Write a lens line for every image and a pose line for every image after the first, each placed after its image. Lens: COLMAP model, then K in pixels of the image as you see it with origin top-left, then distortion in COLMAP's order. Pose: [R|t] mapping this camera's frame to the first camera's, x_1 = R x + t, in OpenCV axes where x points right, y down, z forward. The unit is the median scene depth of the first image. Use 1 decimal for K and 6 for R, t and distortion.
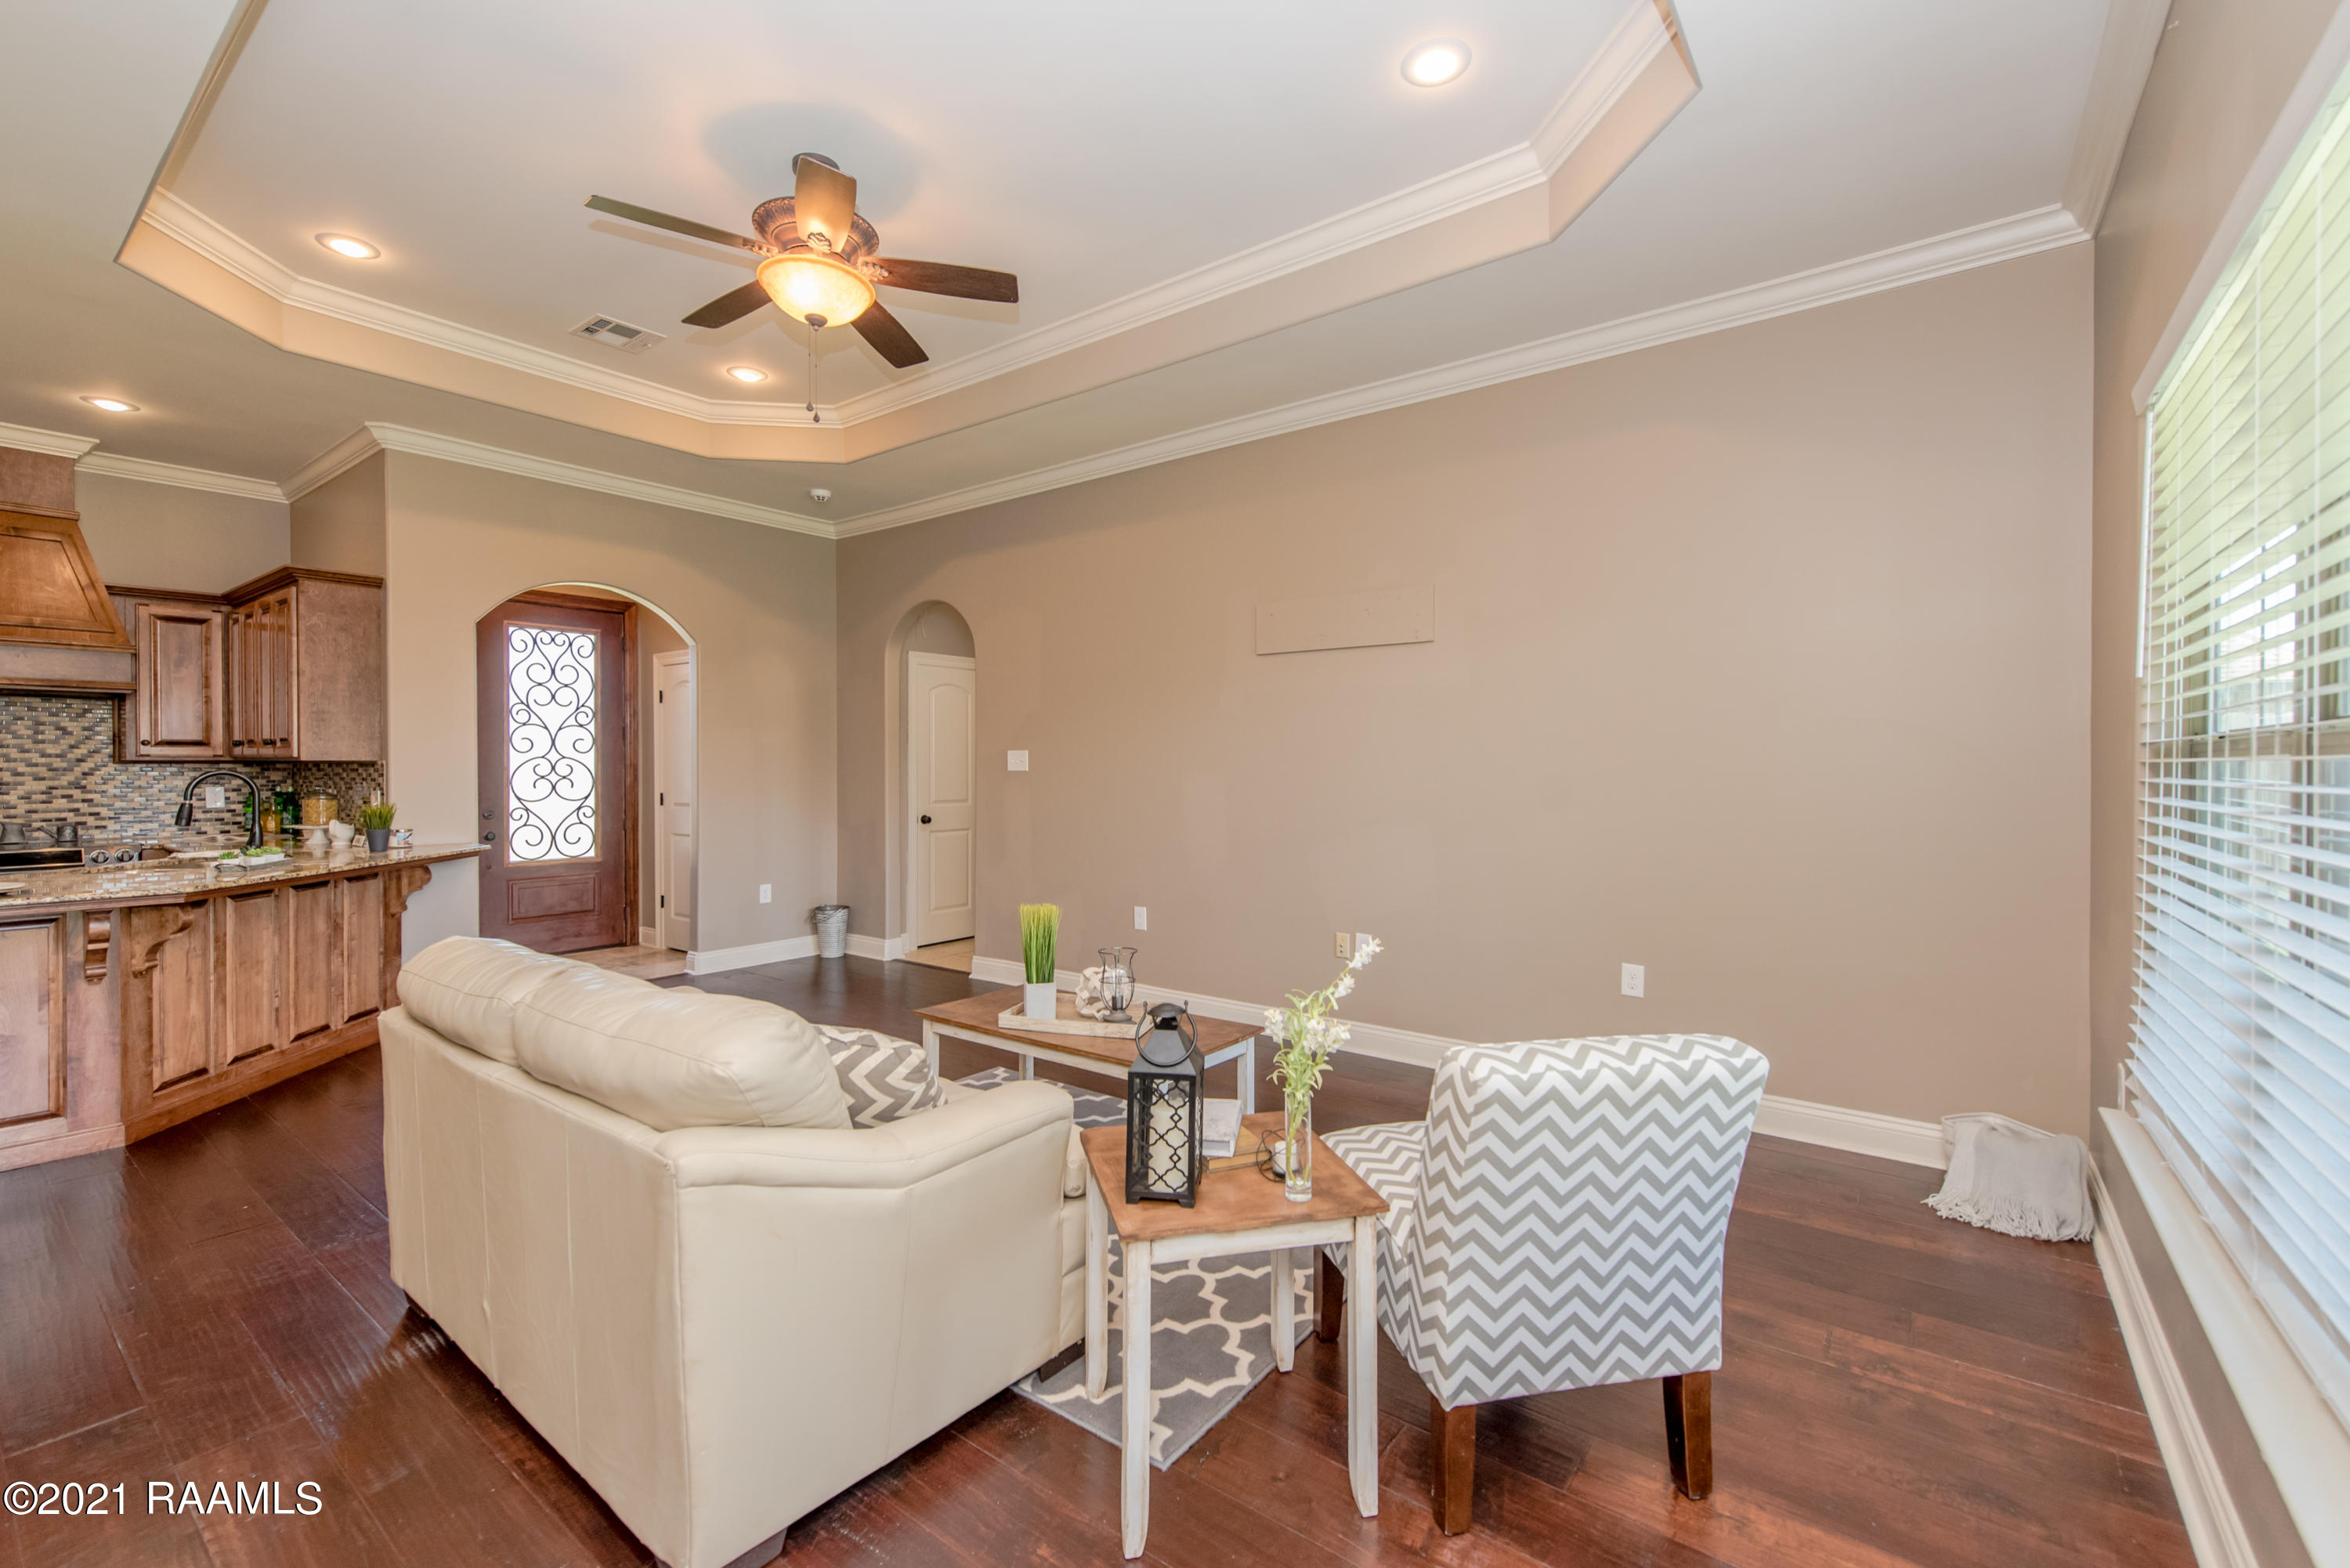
lens RADIAL K [[980.2, 0, 1161.3], [0, 980.2, 773.4], [0, 0, 1]] dist [0.010321, -0.001927]
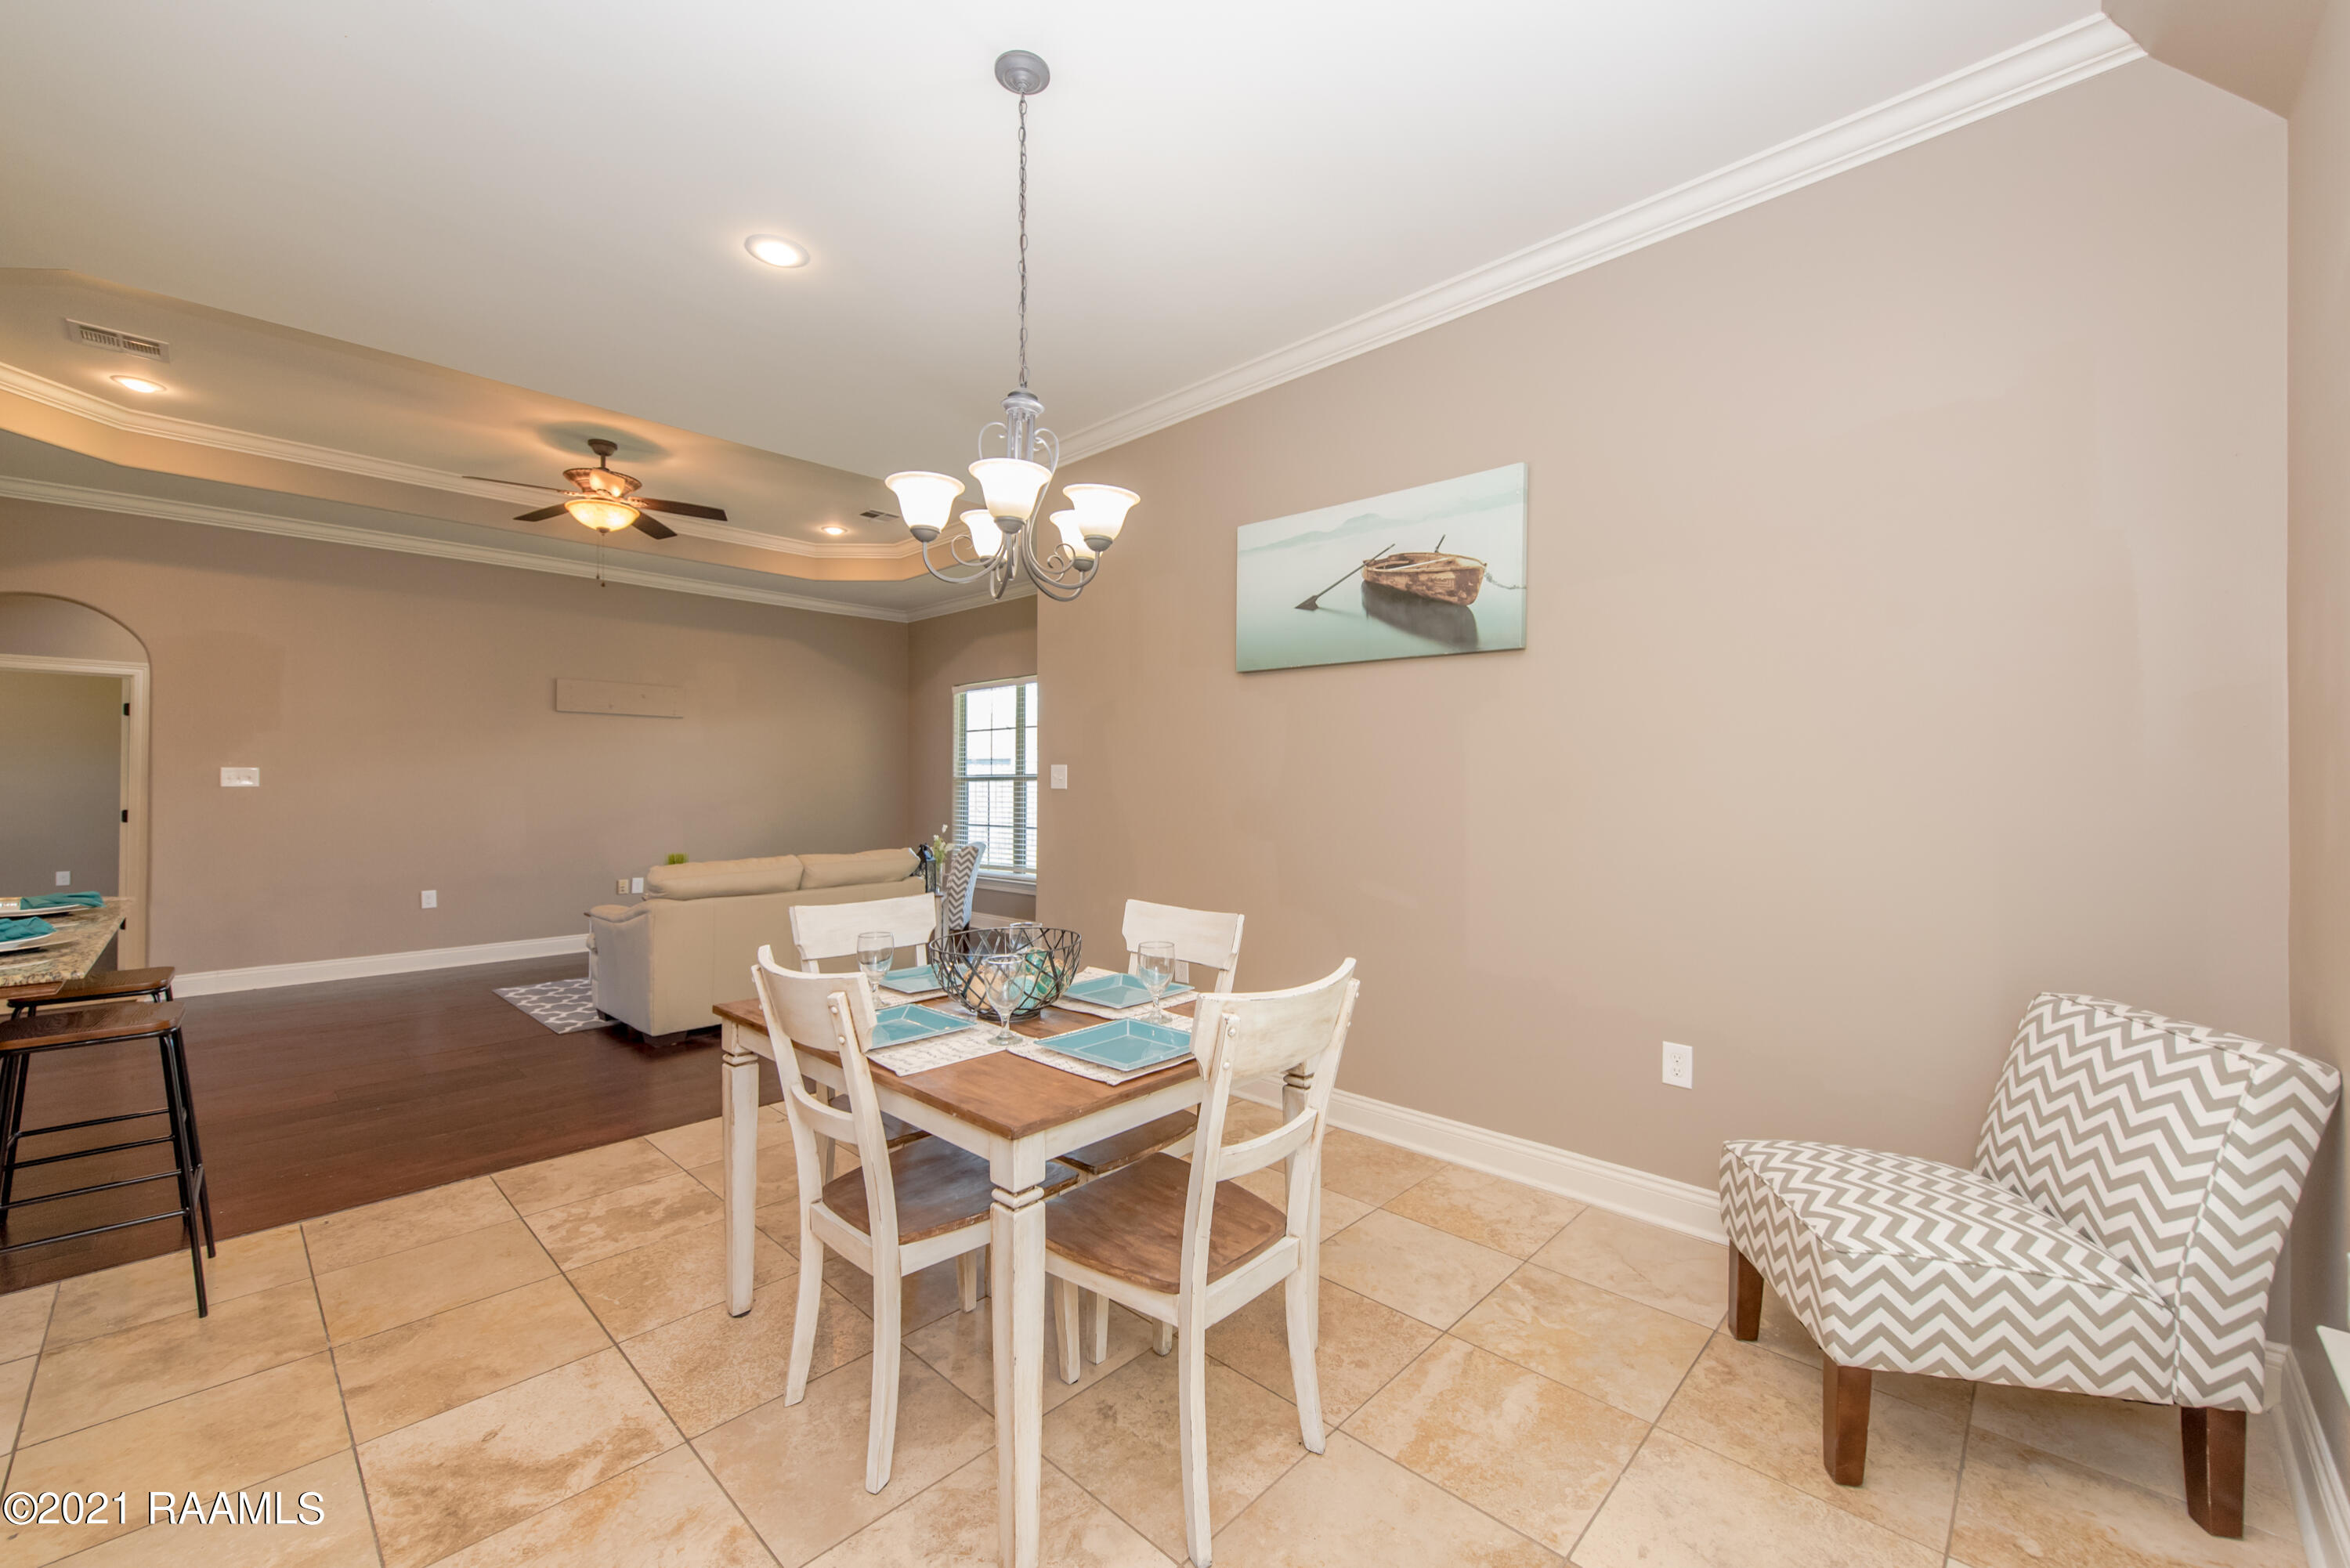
lens RADIAL K [[916.8, 0, 1176.0], [0, 916.8, 781.2], [0, 0, 1]] dist [0.012470, -0.003790]
pose [[0.105217, 0.005310, 0.994435, -1.246156], [0.006835, 0.999958, -0.006062, 0.005447], [-0.994426, 0.007435, 0.105176, -0.126559]]
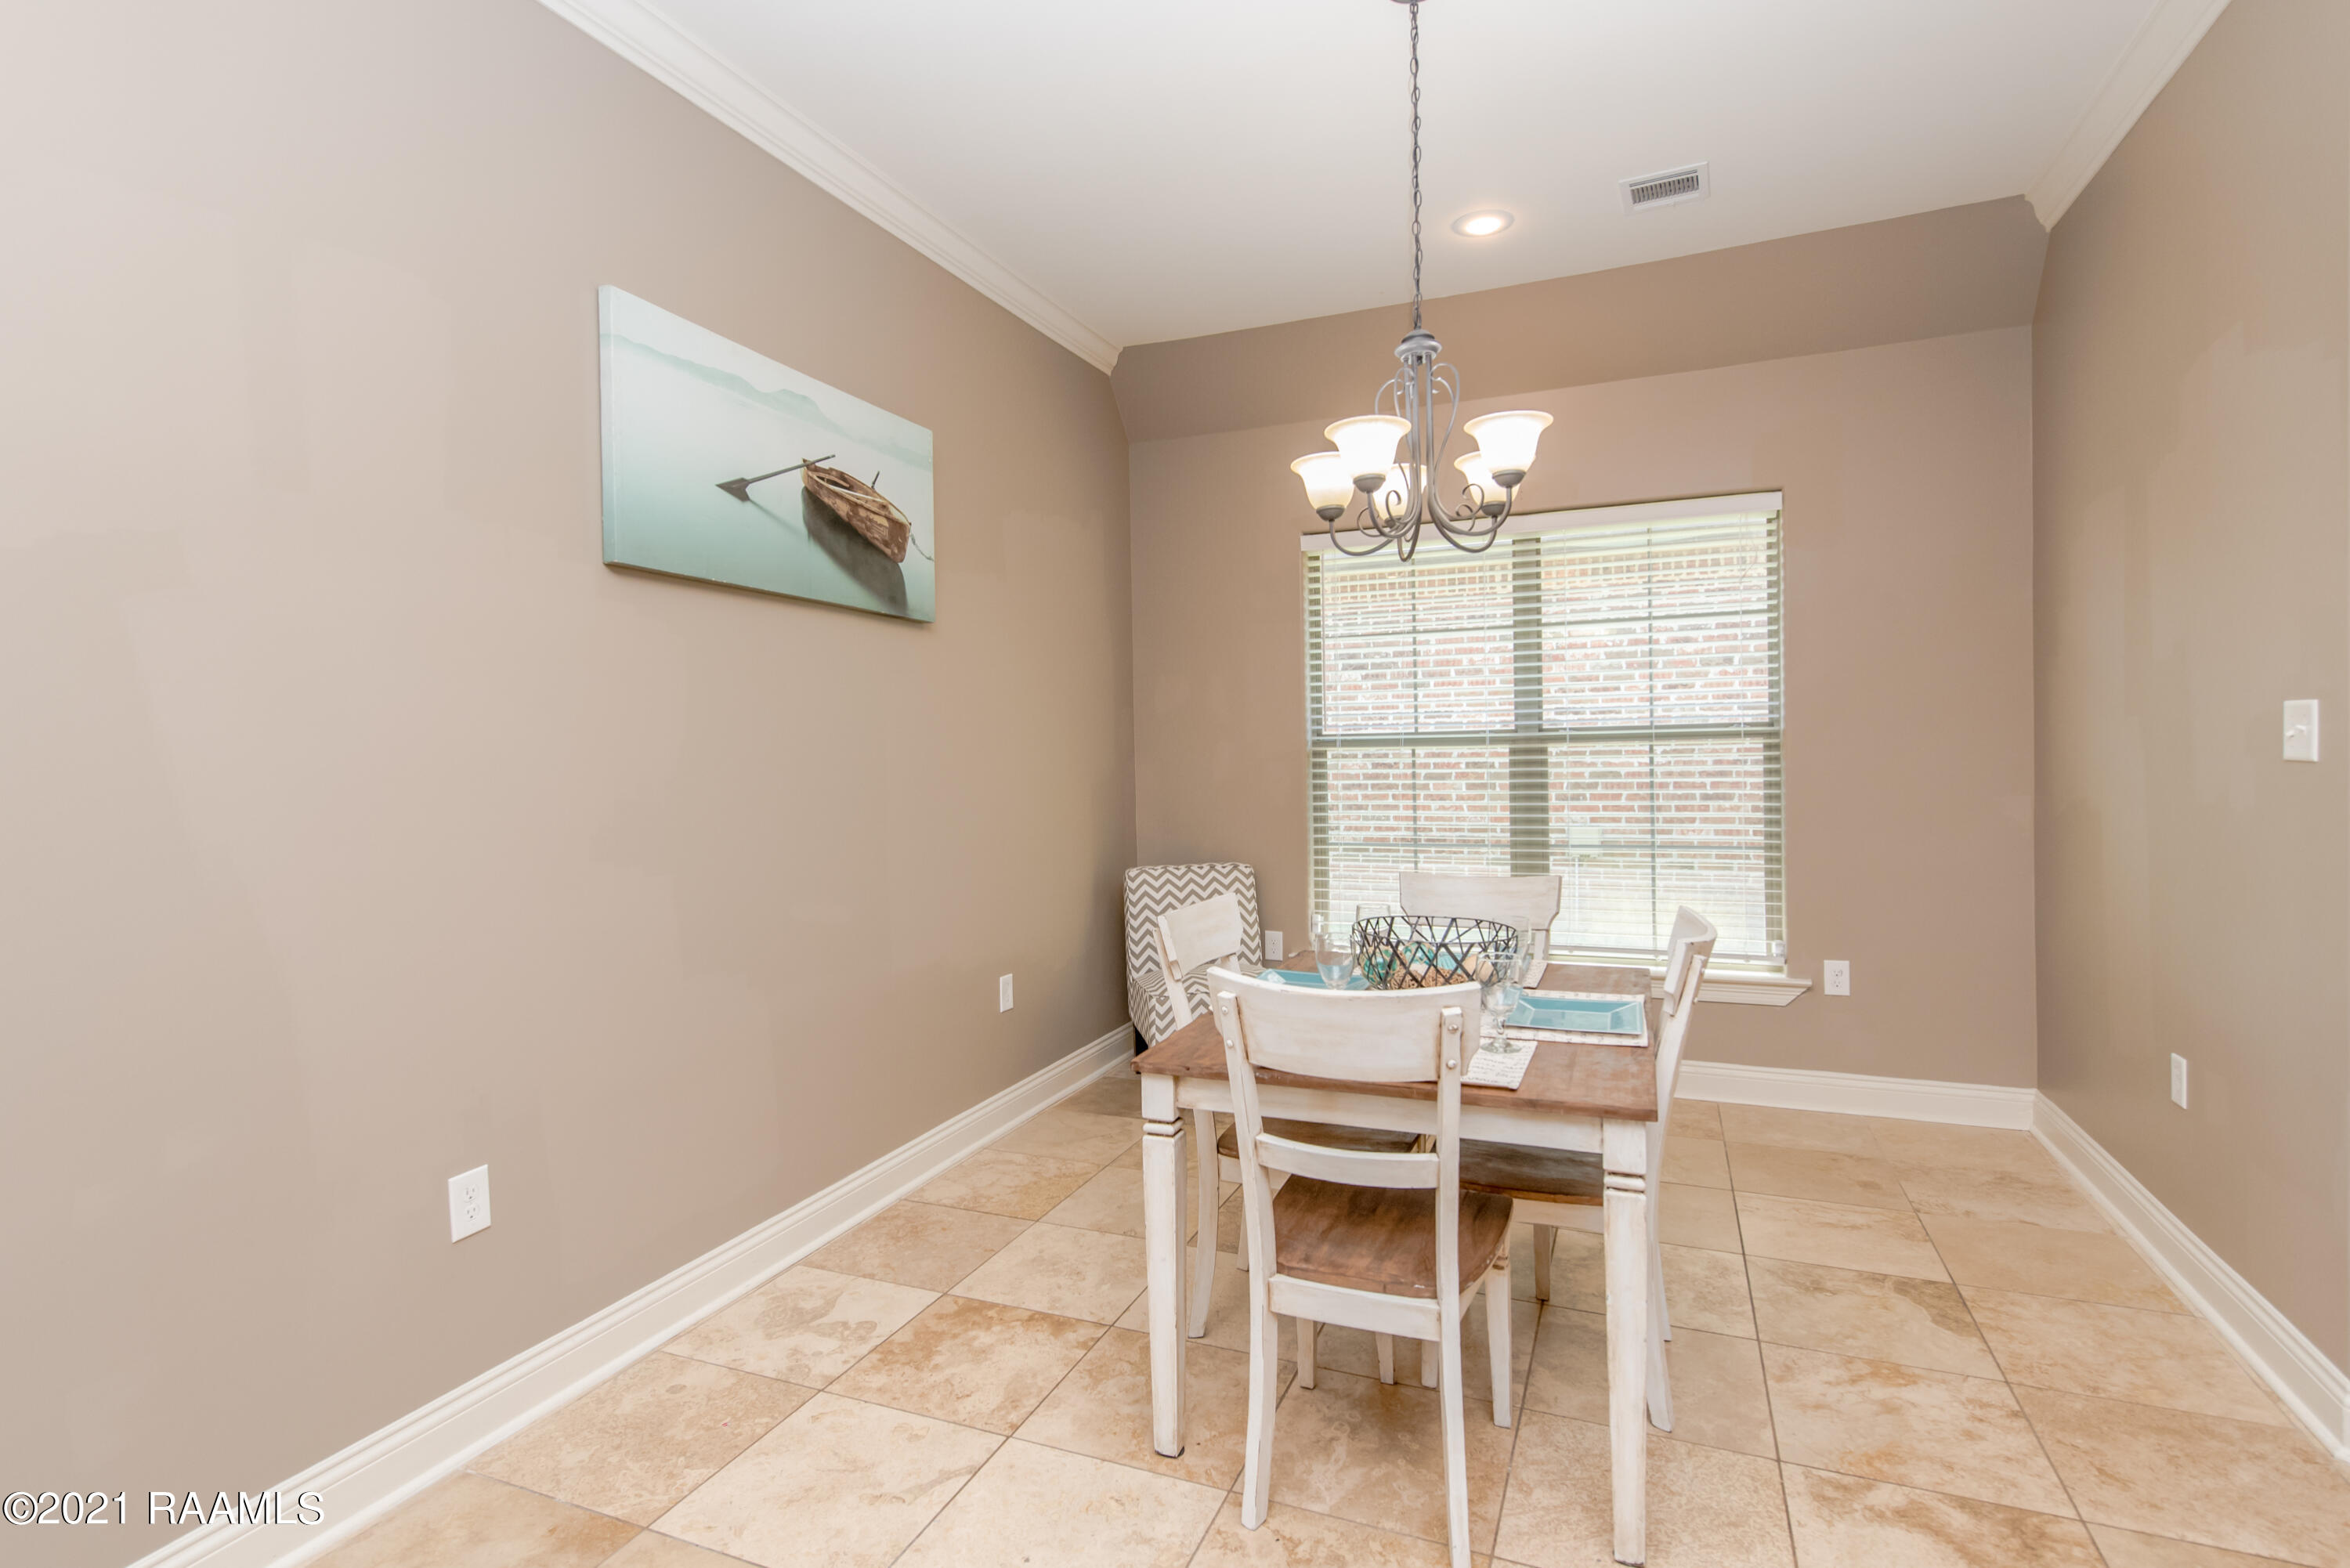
lens RADIAL K [[1150.7, 0, 1166.4], [0, 1150.7, 776.4], [0, 0, 1]] dist [0.015918, -0.005395]
pose [[-0.968612, 0.026773, -0.247130, -0.570686], [0.019074, 0.999257, 0.033495, -0.008949], [0.247843, 0.027730, -0.968403, 0.469248]]
